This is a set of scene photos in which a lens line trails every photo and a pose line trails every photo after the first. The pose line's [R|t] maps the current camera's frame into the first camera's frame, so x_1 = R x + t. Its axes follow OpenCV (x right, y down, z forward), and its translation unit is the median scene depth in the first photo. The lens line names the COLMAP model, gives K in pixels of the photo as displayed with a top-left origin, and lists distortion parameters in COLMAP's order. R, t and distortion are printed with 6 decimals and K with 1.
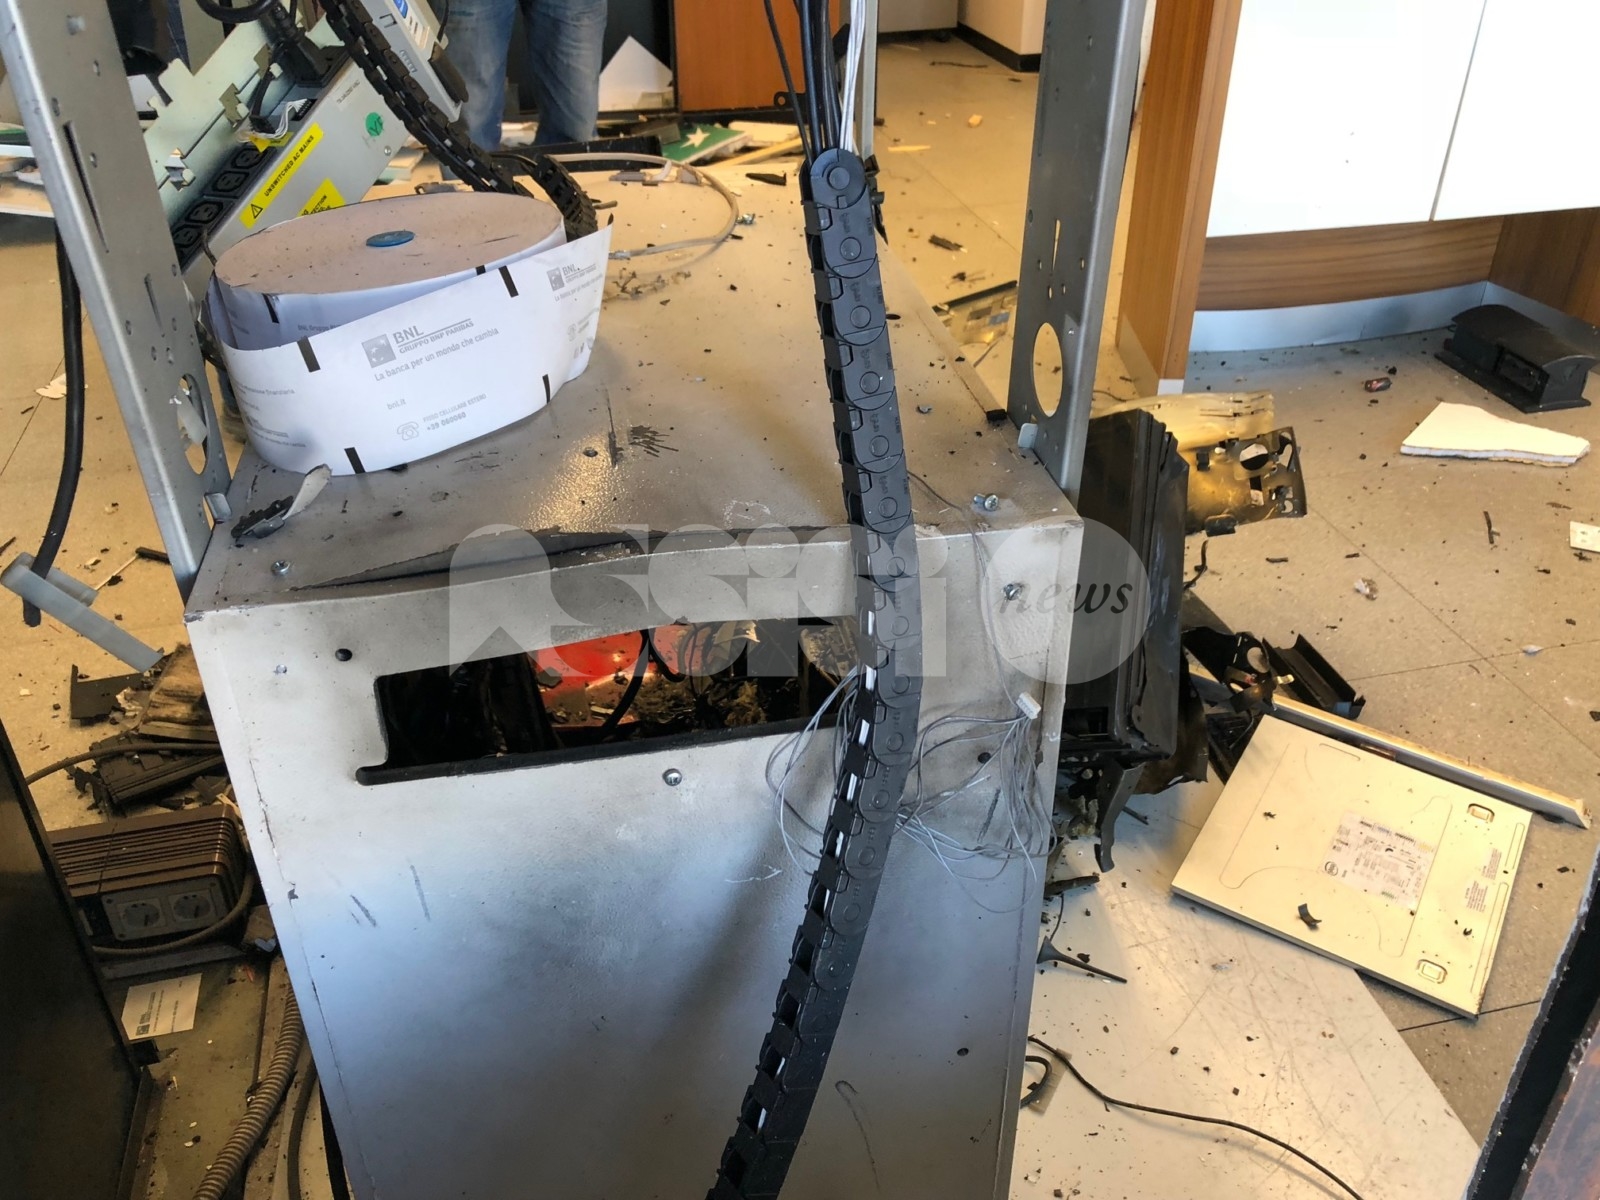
lens RADIAL K [[1362.6, 0, 806.0], [0, 1362.6, 569.6], [0, 0, 1]] dist [0.026841, -0.017573]
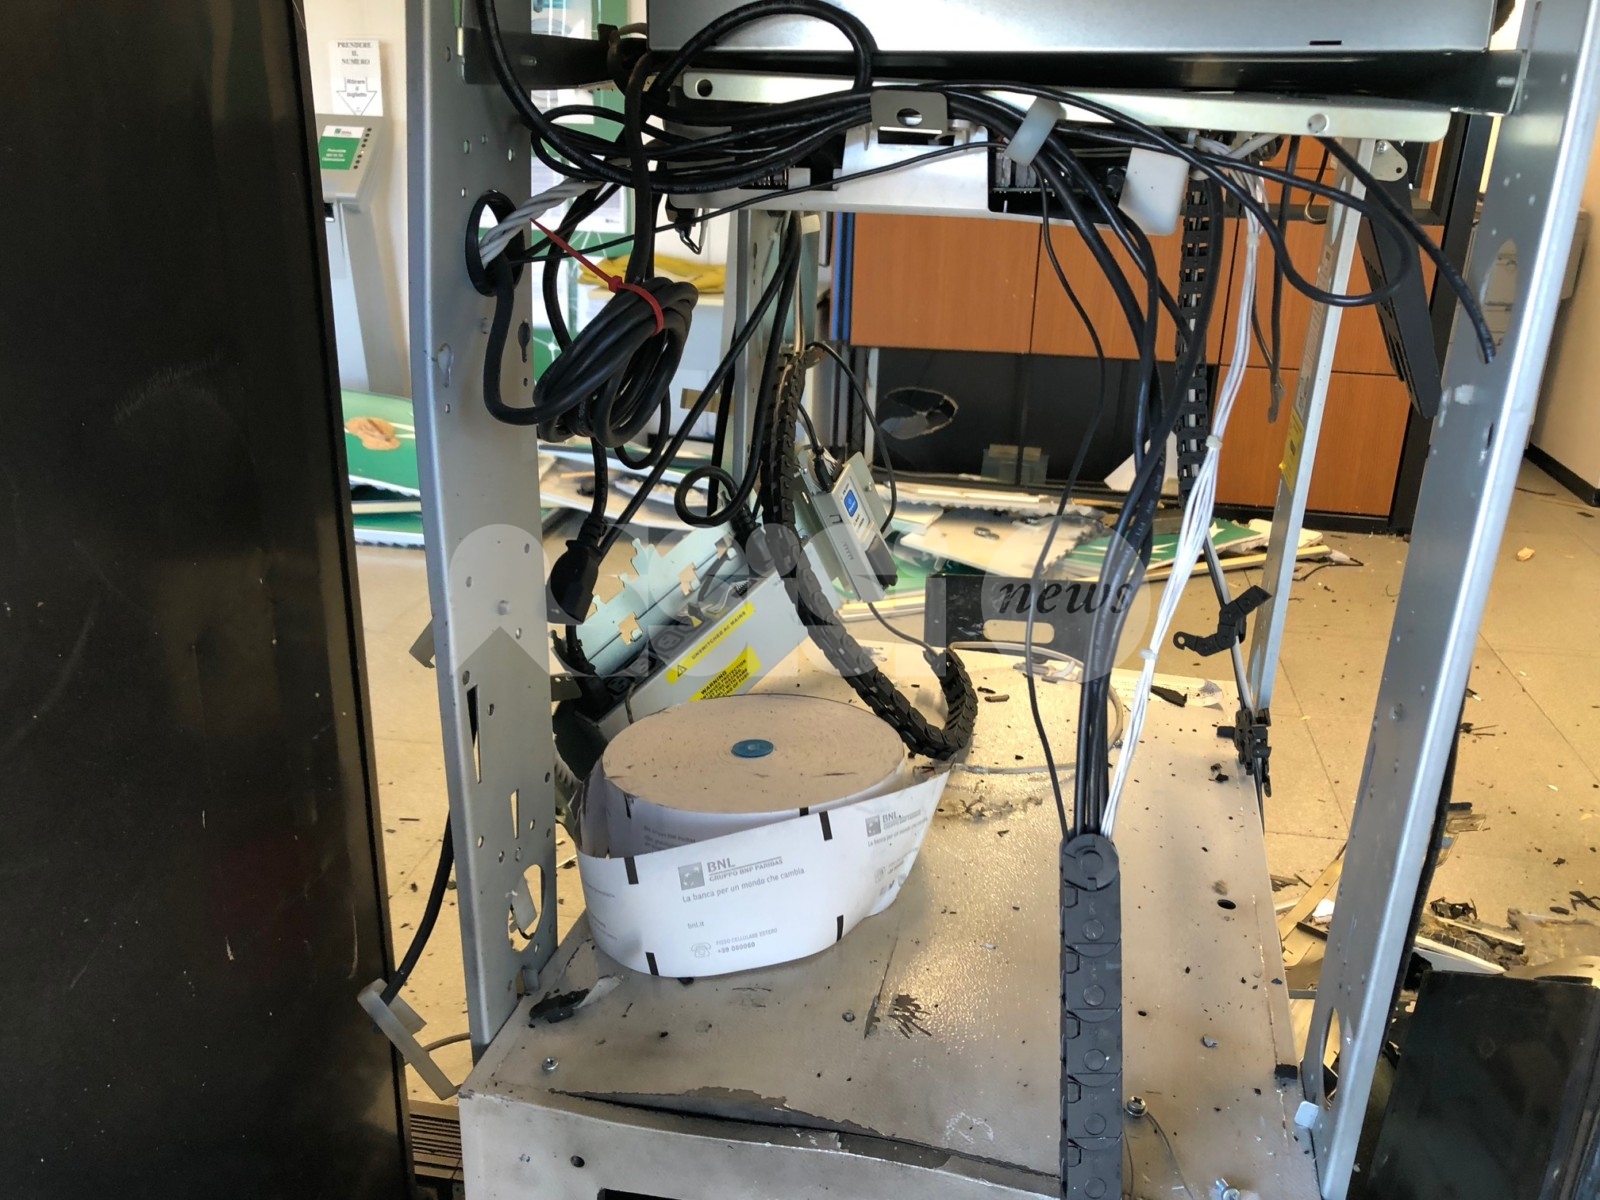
lens RADIAL K [[1362.6, 0, 805.5], [0, 1362.6, 613.1], [0, 0, 1]] dist [0.026841, -0.017573]
pose [[0.916940, 0.169914, -0.361040, 0.125547], [-0.238715, 0.958620, -0.155119, -0.194023], [0.319744, 0.228421, 0.919558, -0.040849]]
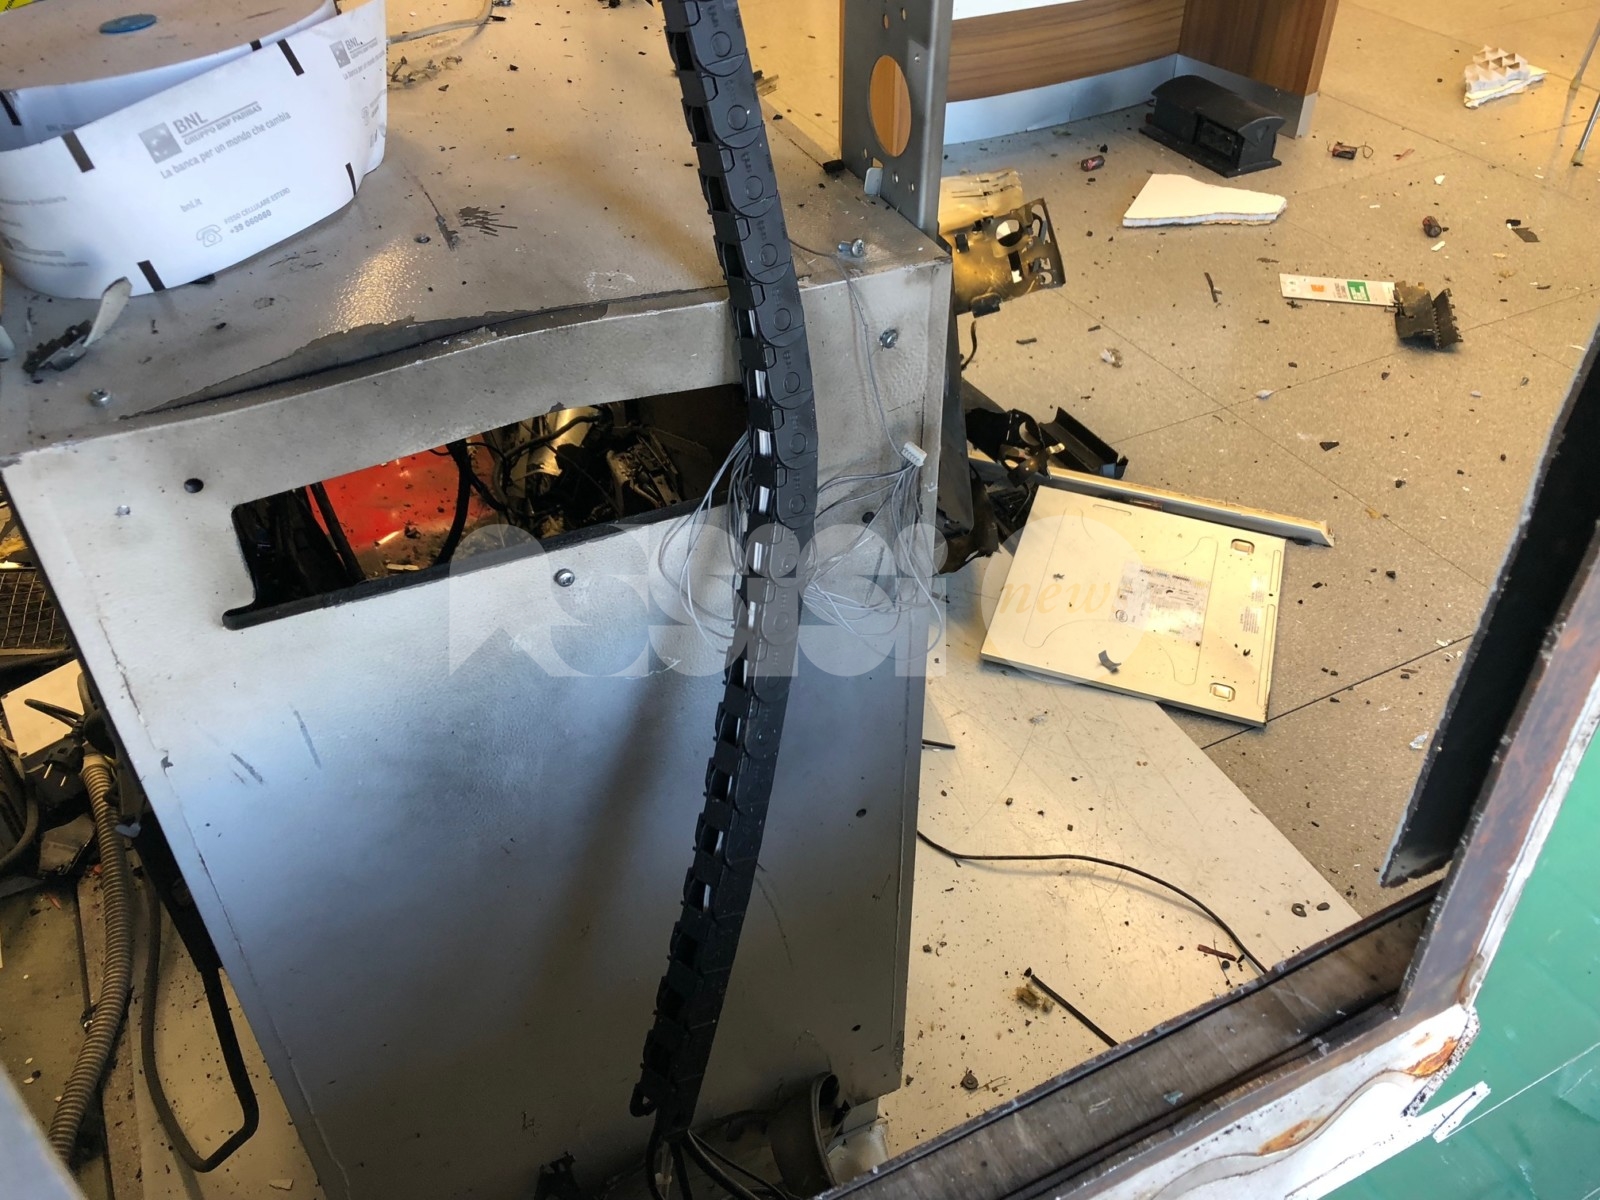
lens RADIAL K [[1362.6, 0, 793.0], [0, 1362.6, 569.3], [0, 0, 1]] dist [0.026841, -0.017573]
pose [[0.973817, -0.145235, 0.174892, -0.100131], [0.124993, 0.984663, 0.121715, 0.047212], [-0.189887, -0.096668, 0.977035, 0.034452]]
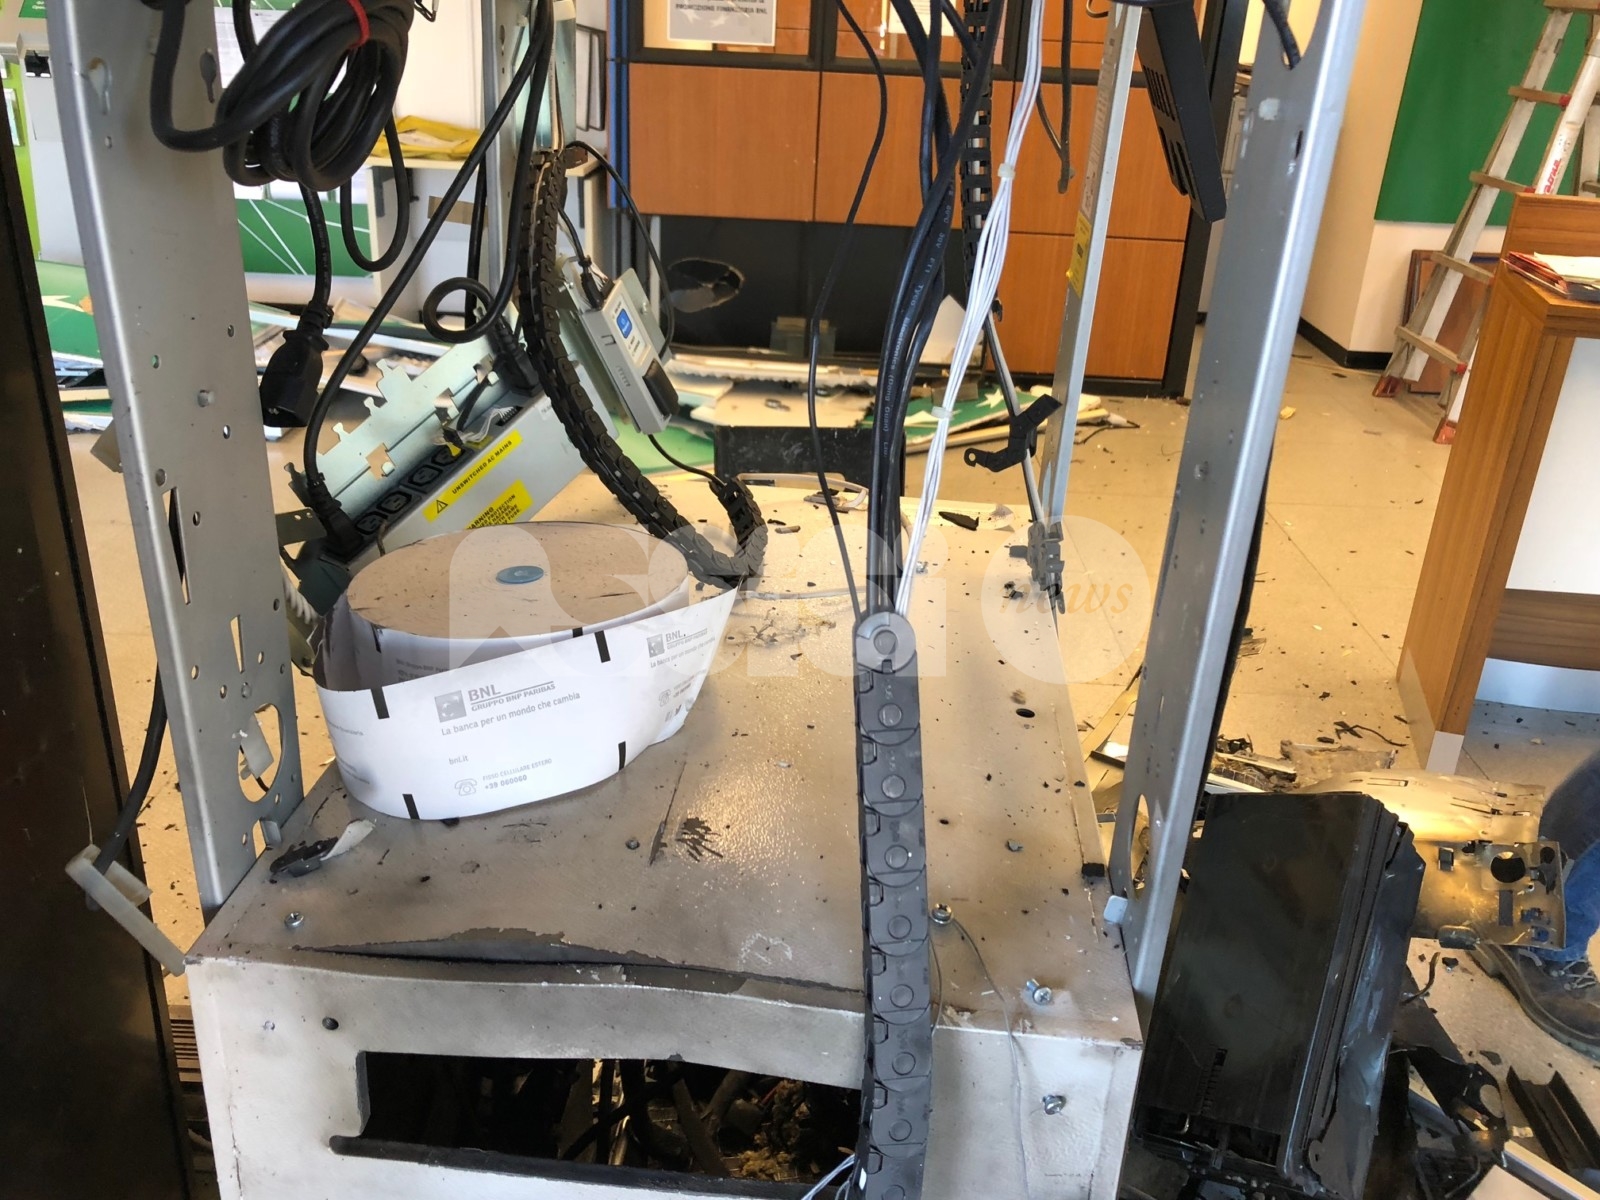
lens RADIAL K [[1362.6, 0, 789.3], [0, 1362.6, 578.6], [0, 0, 1]] dist [0.026841, -0.017573]
pose [[0.963175, 0.149773, -0.223299, 0.121925], [-0.181885, 0.974572, -0.130869, -0.148762], [0.198020, 0.166665, 0.965925, 0.061043]]
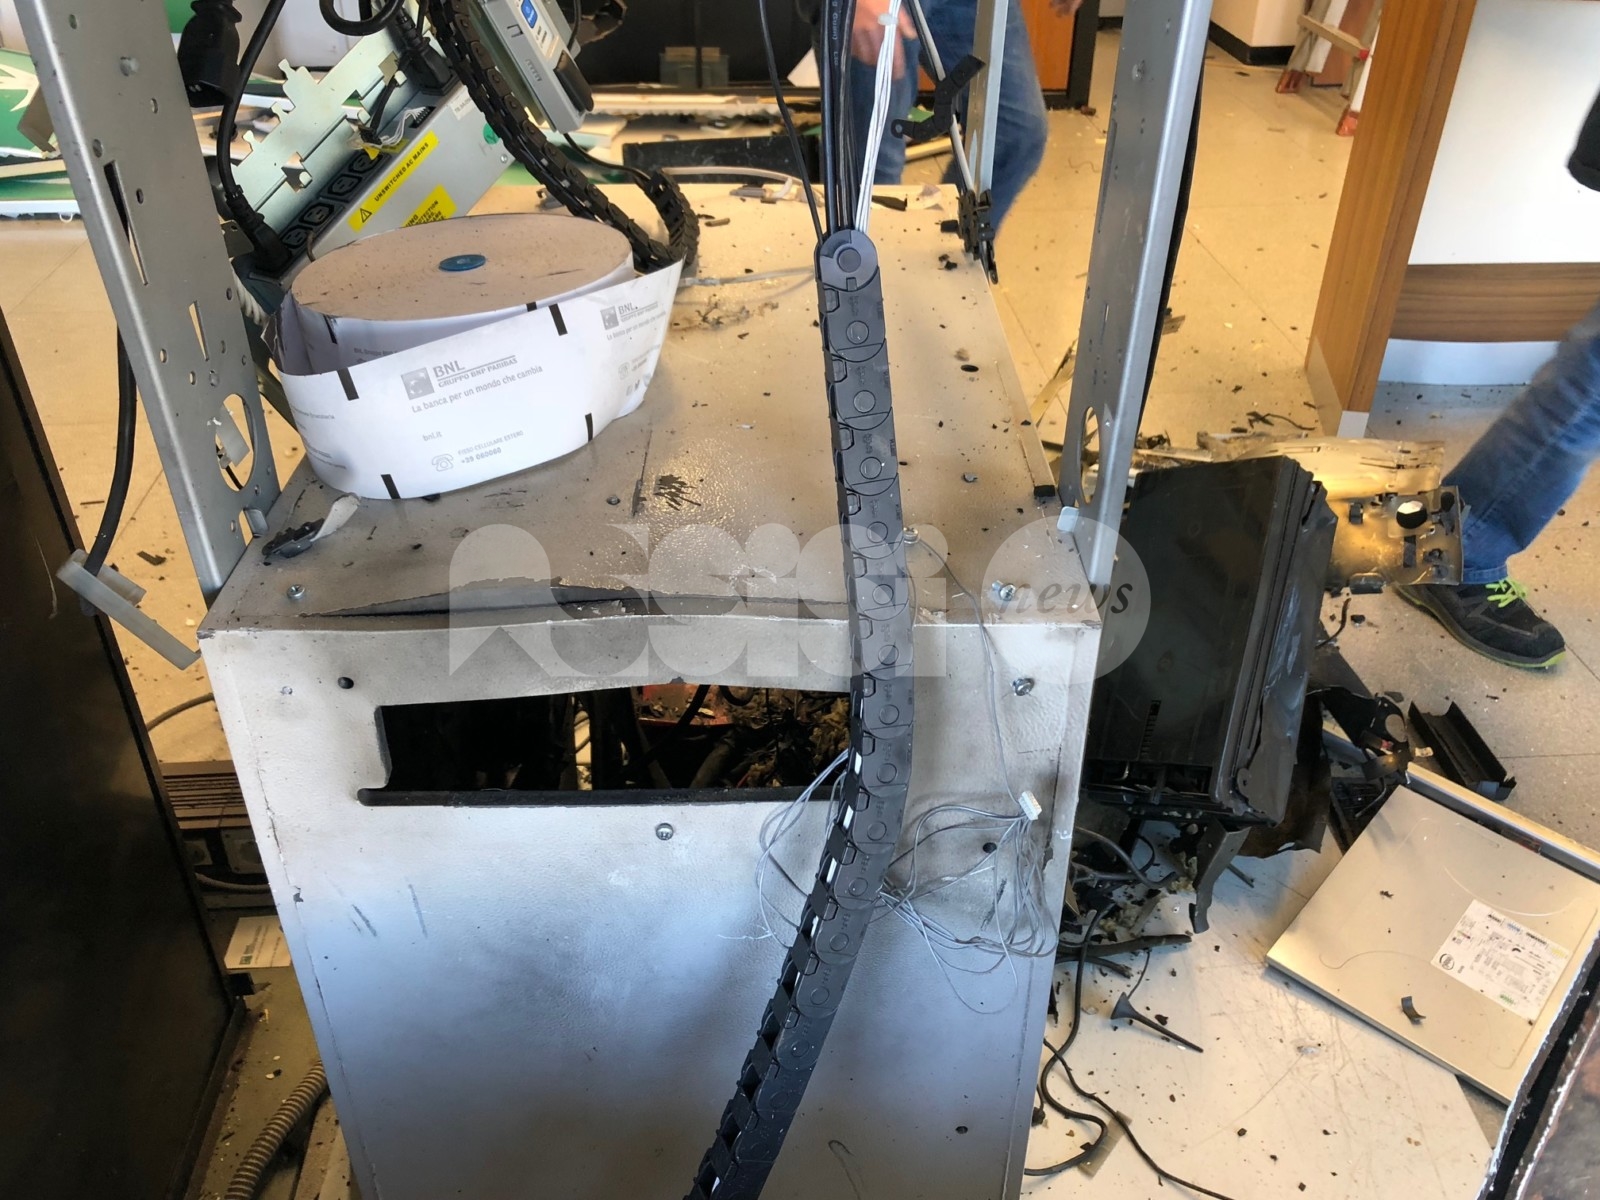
lens RADIAL K [[1362.6, 0, 798.4], [0, 1362.6, 573.7], [0, 0, 1]] dist [0.026841, -0.017573]
pose [[0.985504, 0.098902, -0.137843, 0.109052], [-0.095729, 0.994971, 0.029477, -0.068643], [0.140065, -0.015854, 0.990015, 0.027204]]
